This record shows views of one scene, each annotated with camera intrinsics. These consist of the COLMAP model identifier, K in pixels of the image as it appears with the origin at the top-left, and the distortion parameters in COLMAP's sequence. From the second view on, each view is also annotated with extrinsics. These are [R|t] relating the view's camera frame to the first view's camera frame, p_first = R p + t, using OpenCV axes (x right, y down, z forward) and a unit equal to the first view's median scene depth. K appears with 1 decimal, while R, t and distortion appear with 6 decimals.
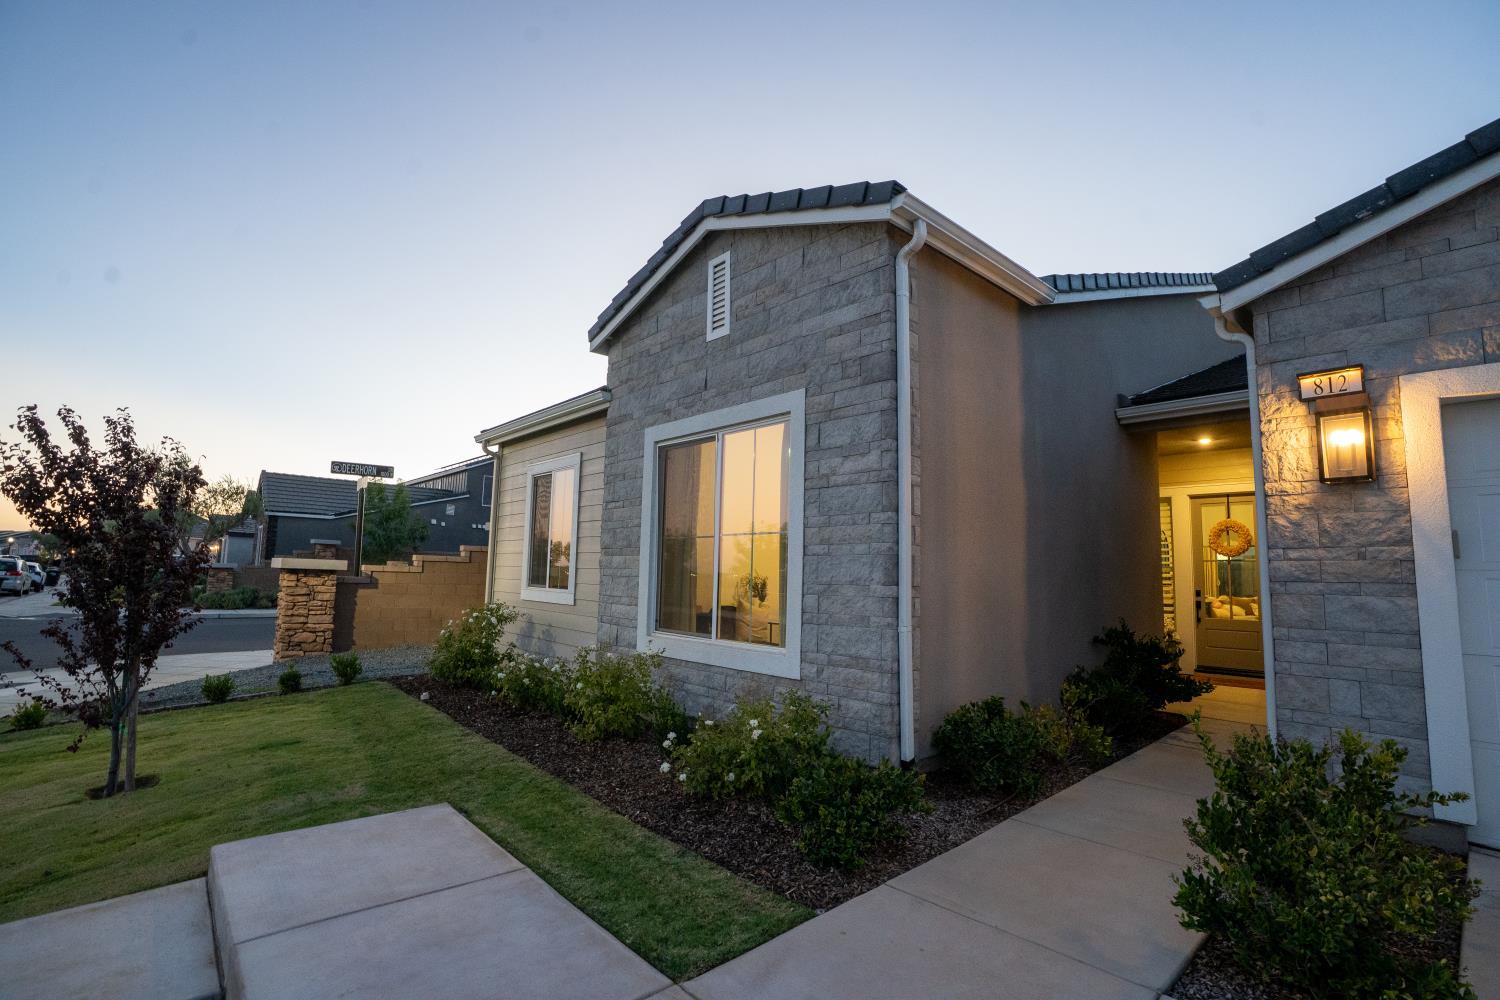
lens RADIAL K [[695.9, 0, 750.8], [0, 695.9, 496.2], [0, 0, 1]] dist [-0.057409, 0.016650]
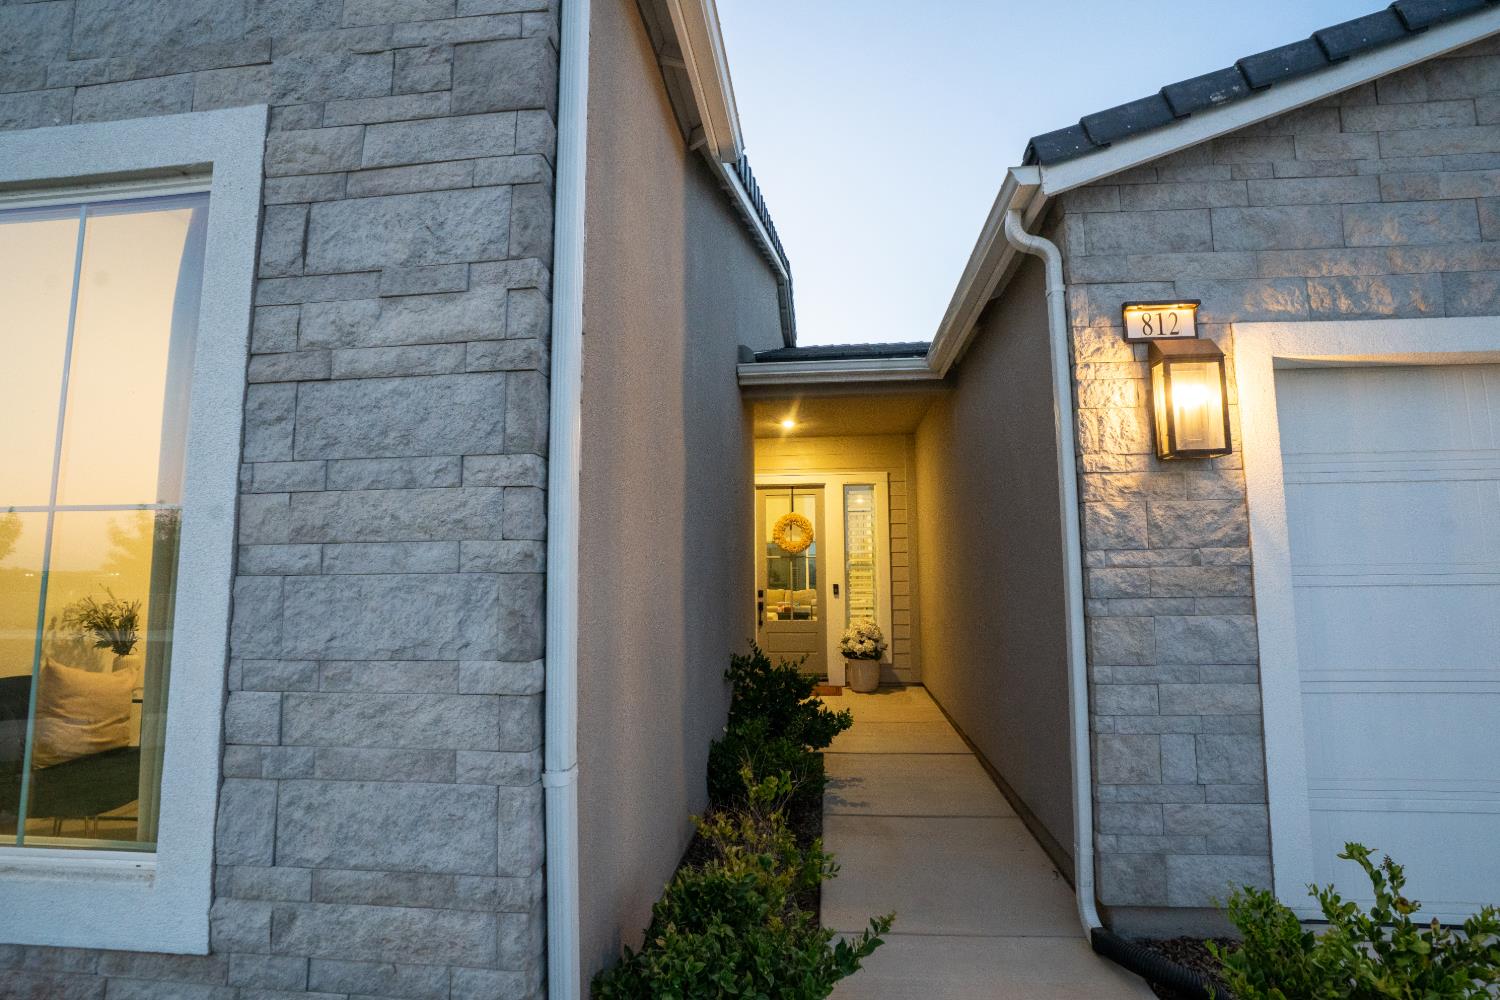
lens RADIAL K [[695.9, 0, 751.9], [0, 695.9, 497.6], [0, 0, 1]] dist [-0.057409, 0.016650]
pose [[0.745142, 0.039367, 0.665743, 0.045812], [-0.049281, 0.998777, -0.003902, 0.038353], [-0.665083, -0.029901, 0.746171, 0.620072]]
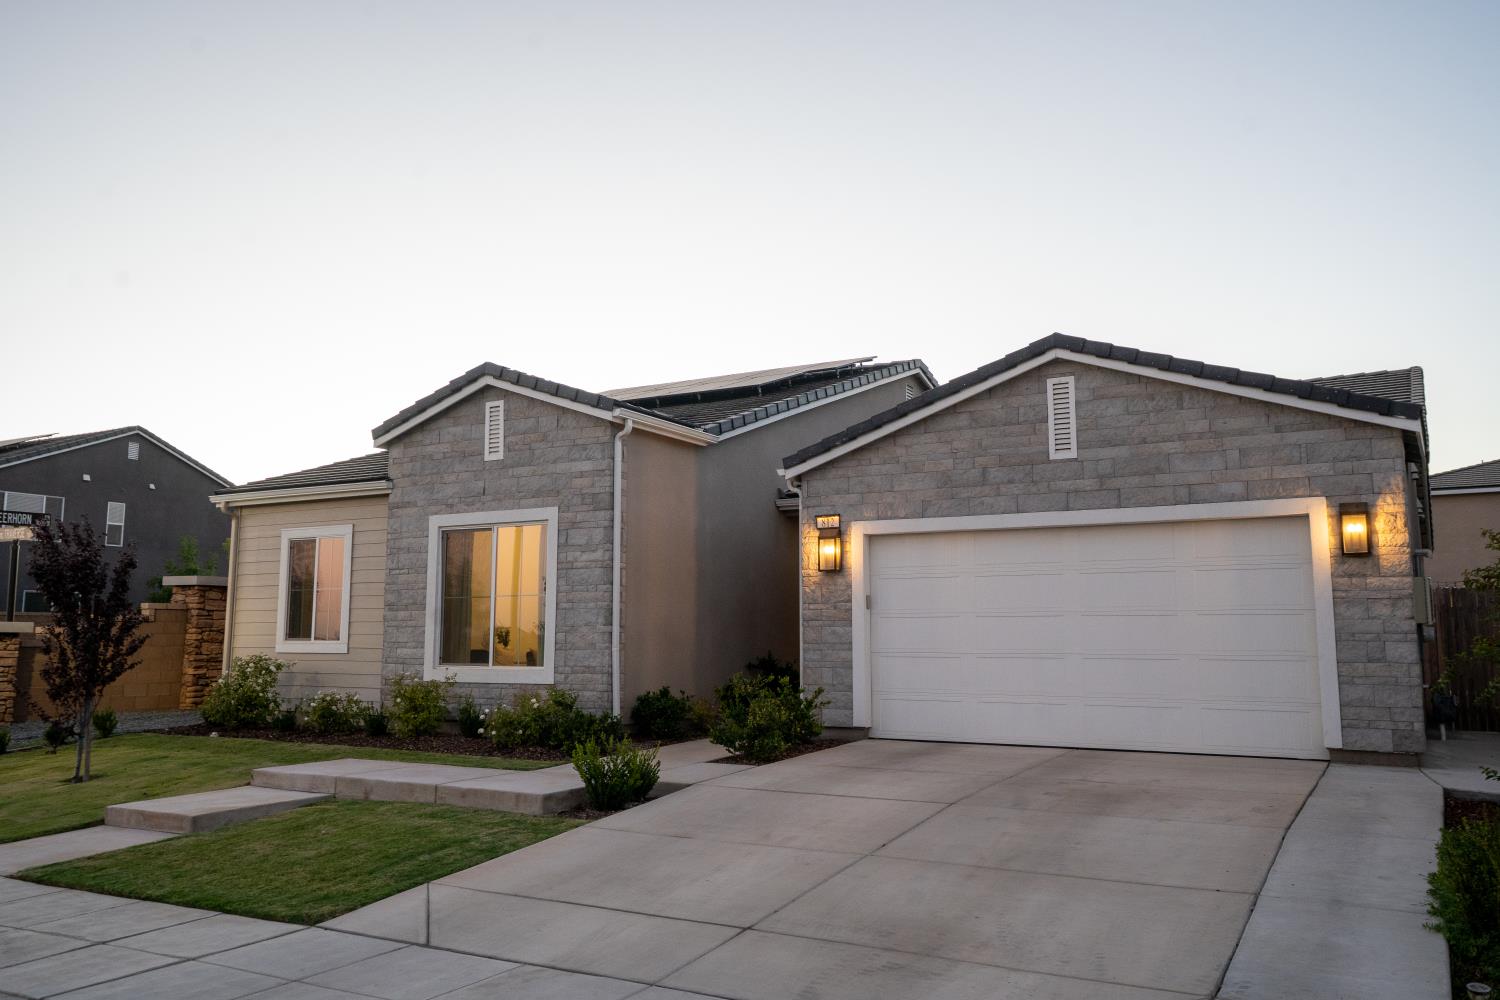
lens RADIAL K [[1164.7, 0, 751.0], [0, 1164.7, 496.5], [0, 0, 1]] dist [0.012967, 0.029459]
pose [[0.951242, 0.017197, 0.307967, -0.361492], [-0.015028, 0.999843, -0.009411, -0.173593], [-0.308081, 0.004324, 0.951350, -1.882963]]
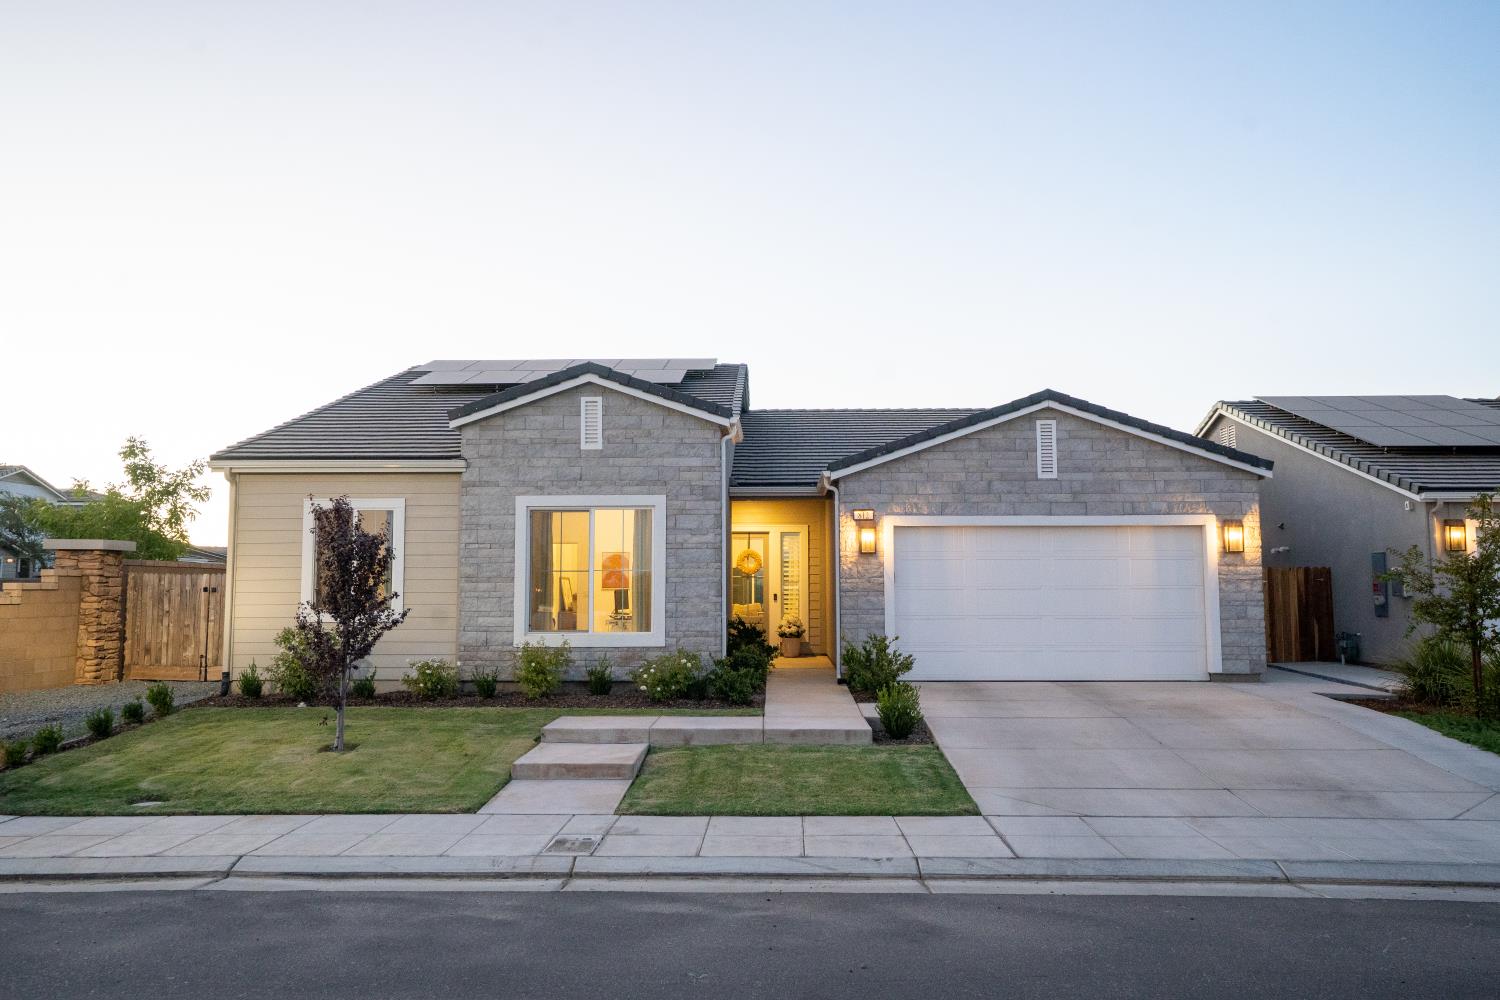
lens RADIAL K [[1164.7, 0, 746.4], [0, 1164.7, 491.6], [0, 0, 1]] dist [0.012967, 0.029459]
pose [[0.686794, 0.036280, 0.725946, -2.259559], [-0.063850, 0.997904, 0.010535, -0.230085], [-0.724042, -0.053587, 0.687671, -1.462527]]
